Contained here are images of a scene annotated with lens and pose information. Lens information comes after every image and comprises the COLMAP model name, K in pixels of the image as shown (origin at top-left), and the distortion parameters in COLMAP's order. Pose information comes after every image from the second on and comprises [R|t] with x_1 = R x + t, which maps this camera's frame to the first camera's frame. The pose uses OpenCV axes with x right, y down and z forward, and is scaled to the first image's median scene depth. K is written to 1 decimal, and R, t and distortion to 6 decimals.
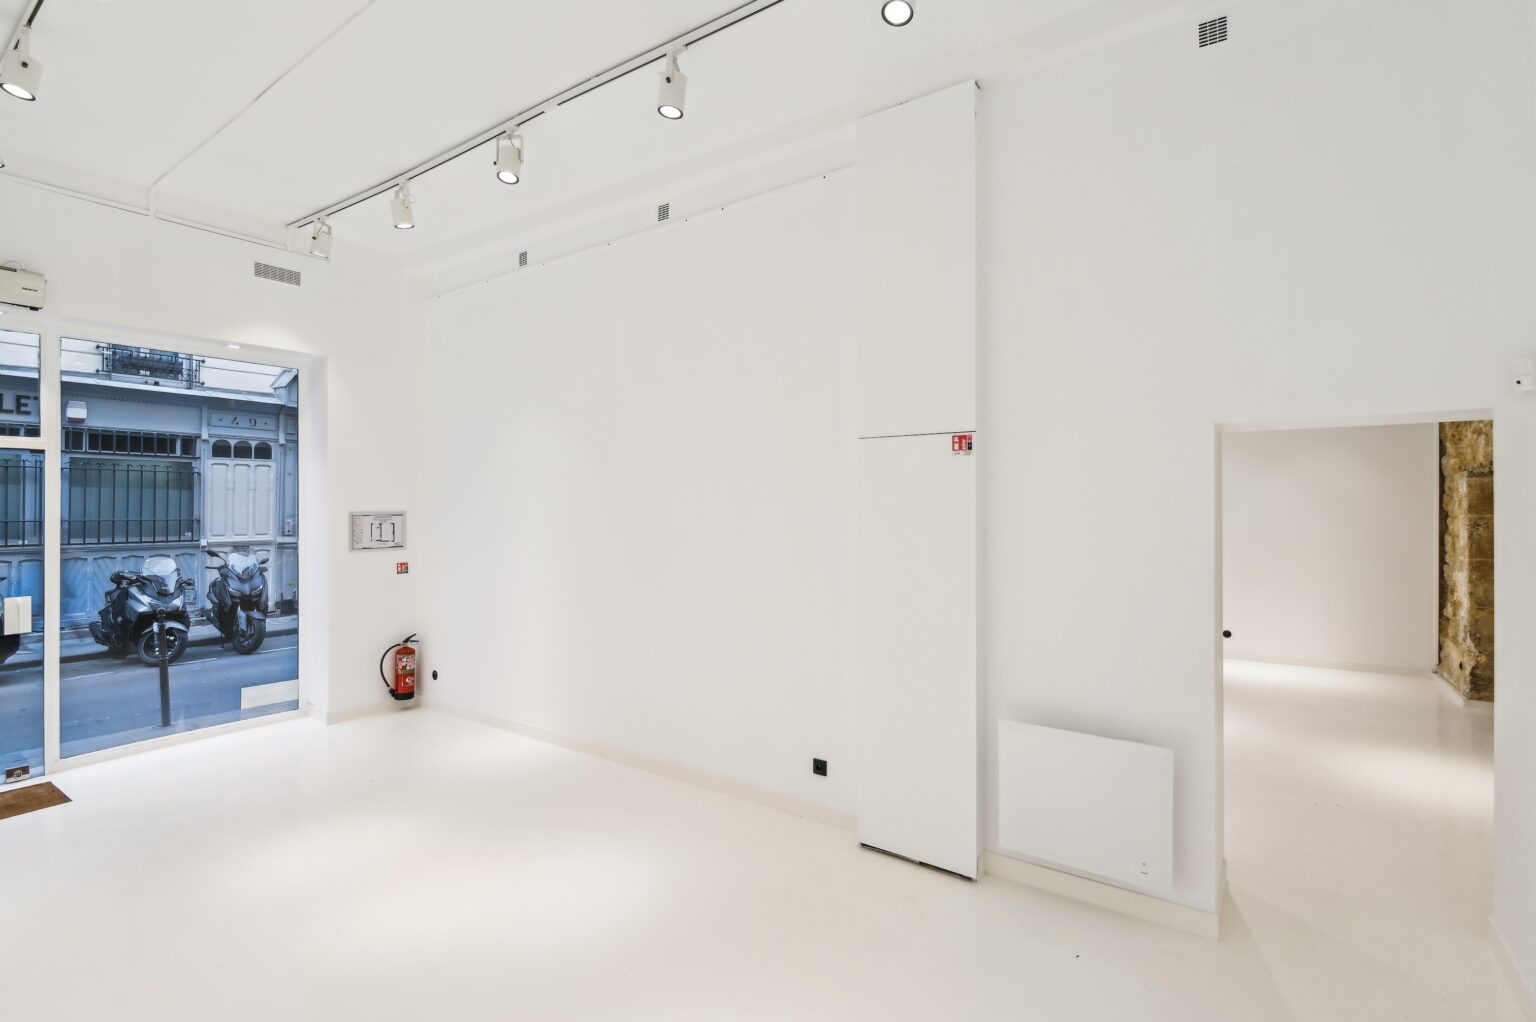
lens RADIAL K [[709.6, 0, 750.7], [0, 709.6, 507.1], [0, 0, 1]] dist [-0.011077, -0.006081]
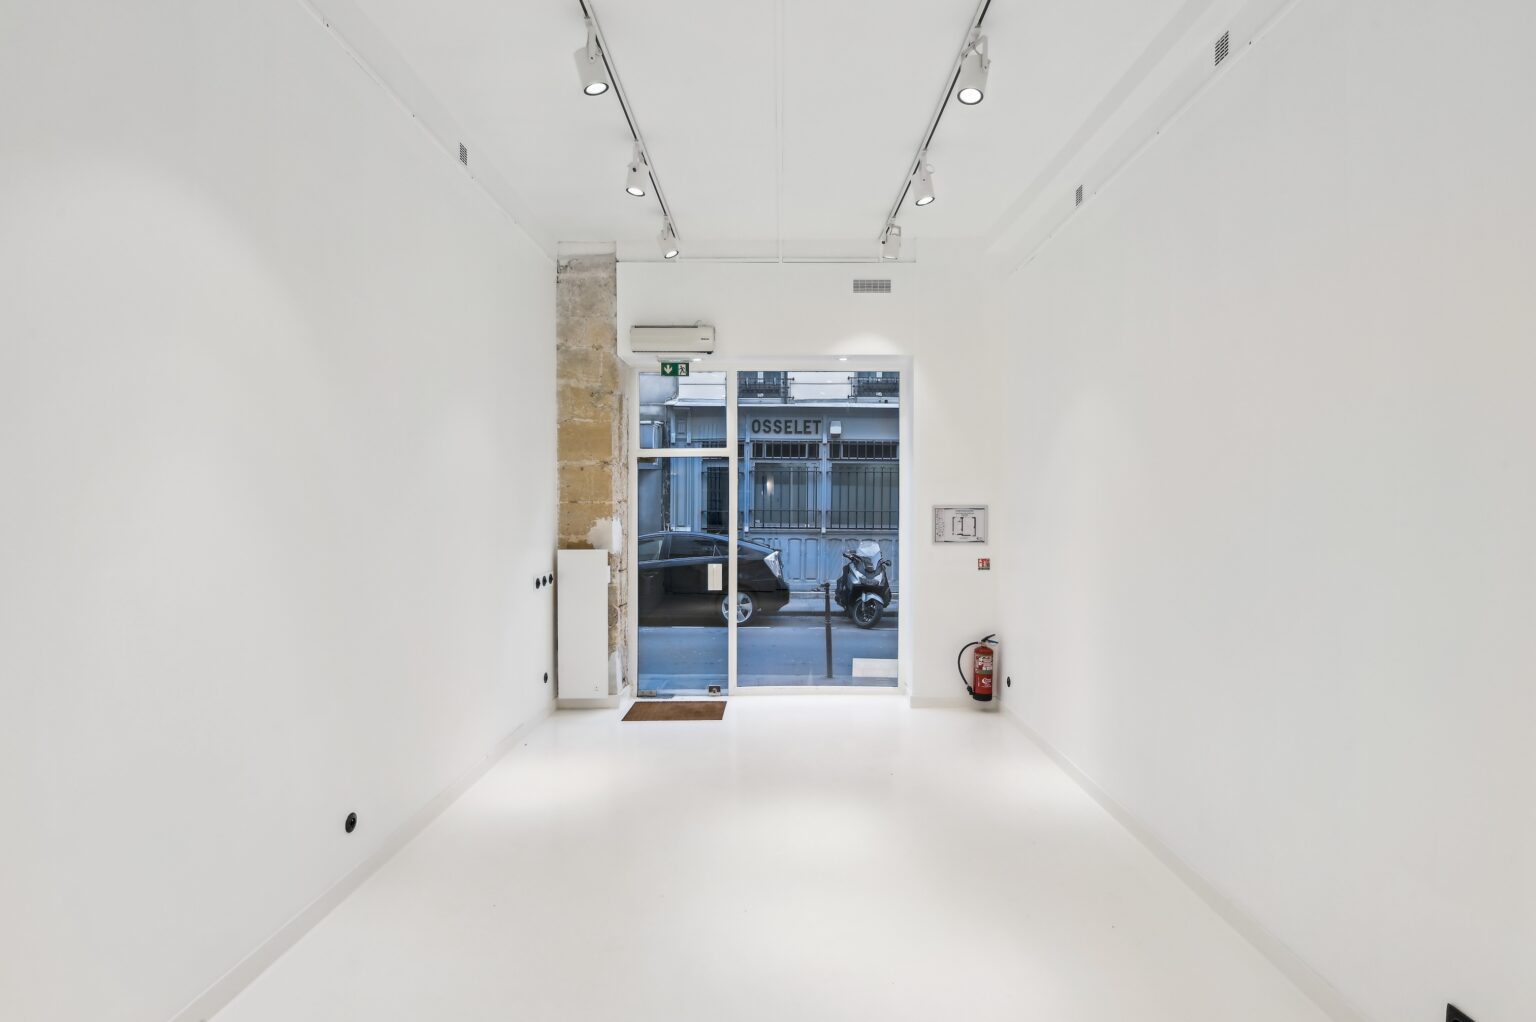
lens RADIAL K [[709.6, 0, 763.8], [0, 709.6, 518.2], [0, 0, 1]] dist [-0.011077, -0.006081]
pose [[0.579756, 0.023829, -0.814442, 0.117621], [-0.006666, 0.999678, 0.024504, 0.002117], [0.814763, -0.008777, 0.579728, 0.198143]]
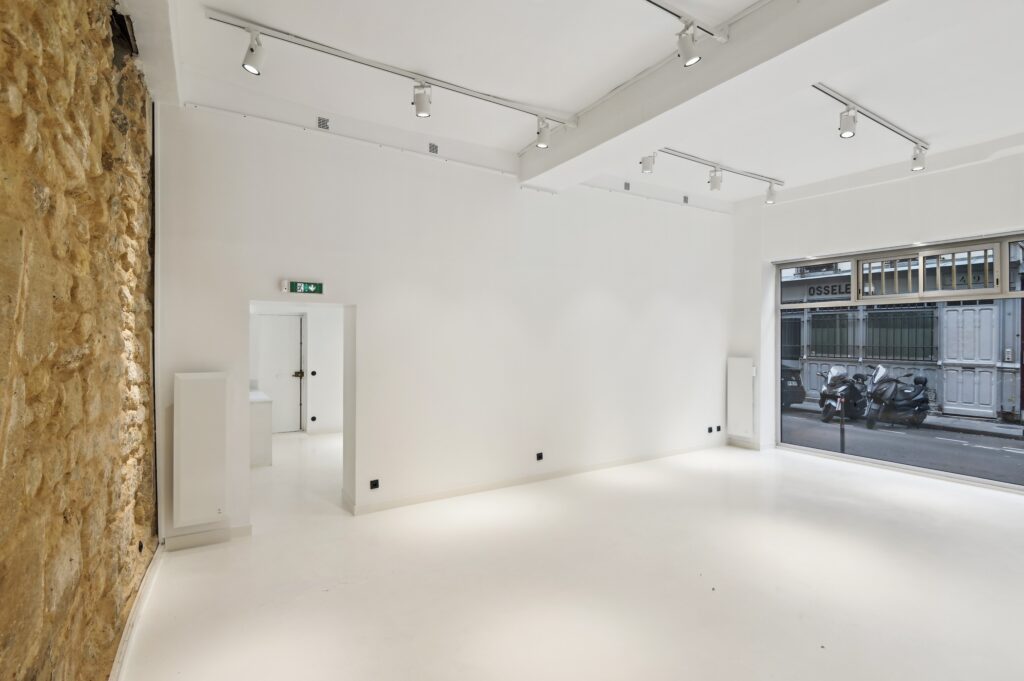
lens RADIAL K [[473.1, 0, 510.1], [0, 473.1, 333.6], [0, 0, 1]] dist [-0.011077, -0.006081]
pose [[-0.385518, -0.011244, -0.922632, 1.130144], [-0.008270, 0.999928, -0.008731, 0.008773], [0.922663, 0.004264, -0.385583, 1.154380]]
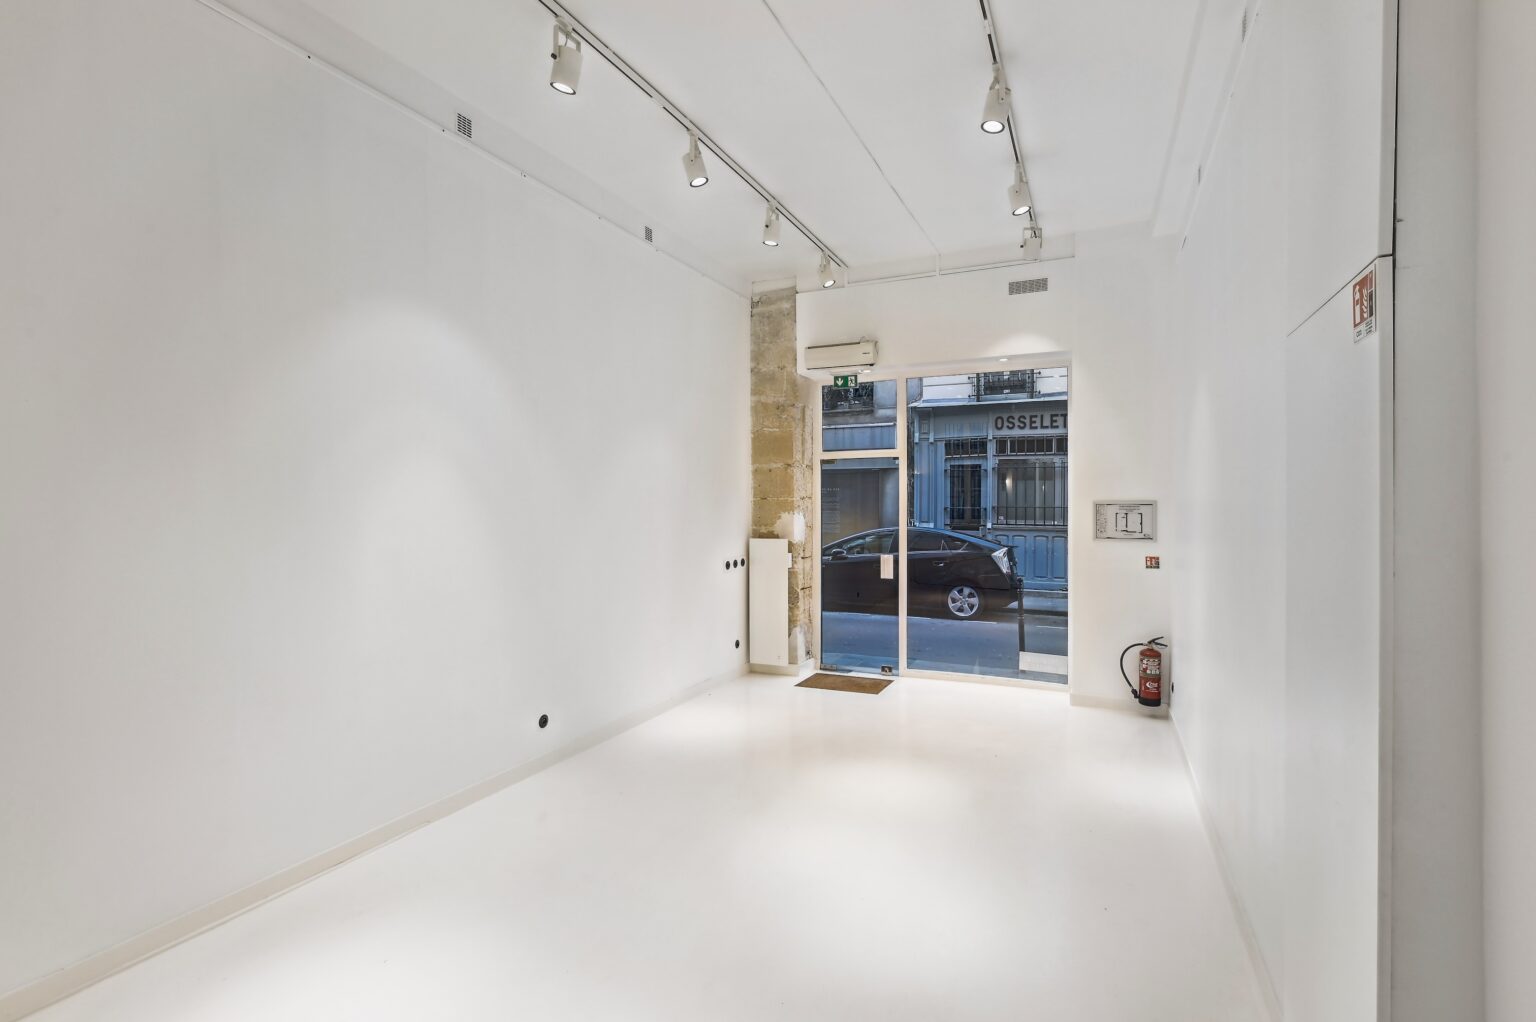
lens RADIAL K [[686.2, 0, 762.1], [0, 686.2, 505.9], [0, 0, 1]] dist [0.002122, -0.000212]
pose [[0.202200, 0.013617, -0.979250, 0.276537], [-0.002542, 0.999907, 0.013379, 0.002280], [0.979341, -0.000216, 0.202216, 0.325134]]
